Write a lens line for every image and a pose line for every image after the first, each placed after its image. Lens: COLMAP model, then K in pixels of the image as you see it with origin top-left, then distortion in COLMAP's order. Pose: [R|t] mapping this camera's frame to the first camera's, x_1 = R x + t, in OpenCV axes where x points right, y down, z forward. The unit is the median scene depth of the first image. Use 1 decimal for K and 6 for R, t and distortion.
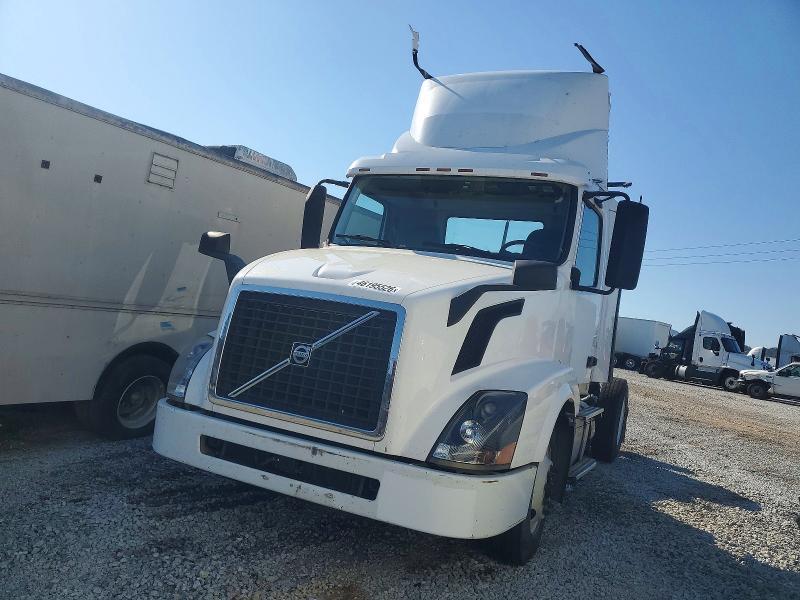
lens RADIAL K [[630.6, 0, 399.9], [0, 630.6, 326.3], [0, 0, 1]] dist [0.034104, -0.003048]
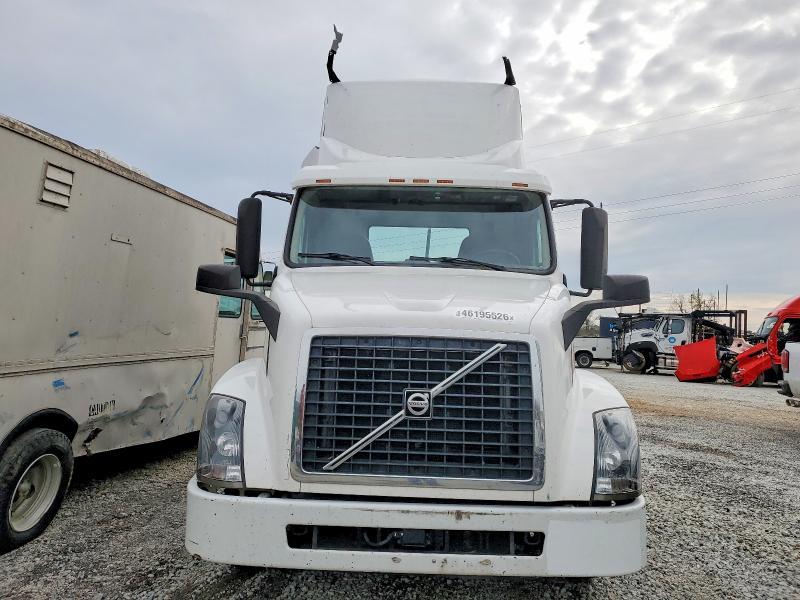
lens RADIAL K [[630.5, 0, 400.0], [0, 630.5, 300.0], [0, 0, 1]] dist [0.005474, -0.007180]
pose [[0.911284, -0.090723, 0.401659, -0.481963], [0.105282, 0.994340, -0.014271, -0.080842], [-0.398091, 0.055293, 0.915678, 0.215432]]
